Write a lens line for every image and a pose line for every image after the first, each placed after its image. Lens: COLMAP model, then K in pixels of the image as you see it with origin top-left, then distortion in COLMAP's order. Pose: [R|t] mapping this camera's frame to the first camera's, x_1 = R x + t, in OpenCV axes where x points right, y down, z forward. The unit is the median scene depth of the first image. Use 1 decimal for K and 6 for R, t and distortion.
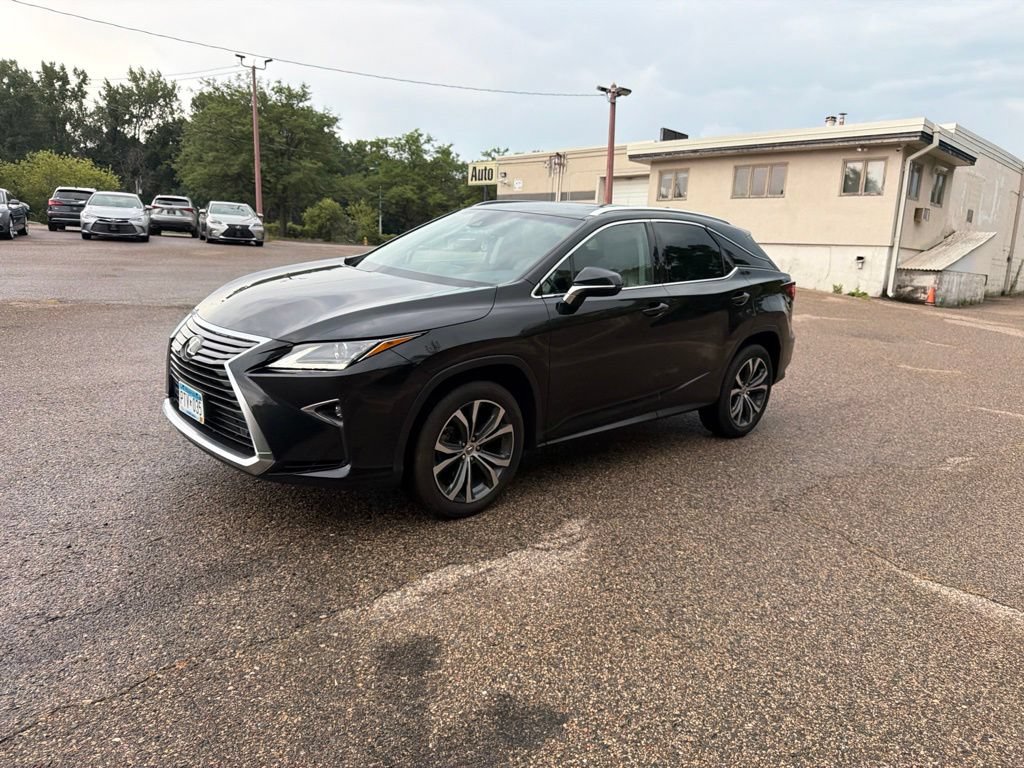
lens RADIAL K [[722.2, 0, 515.1], [0, 722.2, 385.2], [0, 0, 1]] dist [0.018597, -0.027594]
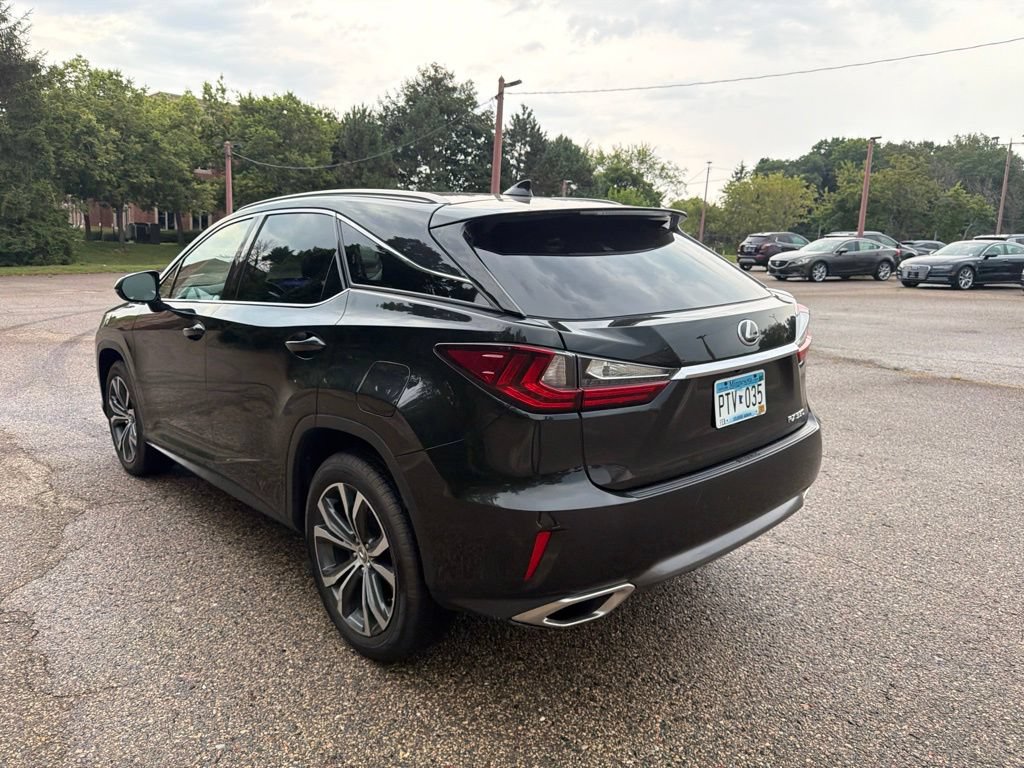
lens RADIAL K [[722.2, 0, 515.1], [0, 722.2, 385.9], [0, 0, 1]] dist [0.018597, -0.027594]
pose [[-0.007957, 0.127790, -0.991769, 0.813116], [-0.221680, 0.966897, 0.126364, -0.189040], [0.975087, 0.220861, 0.020635, 1.128747]]
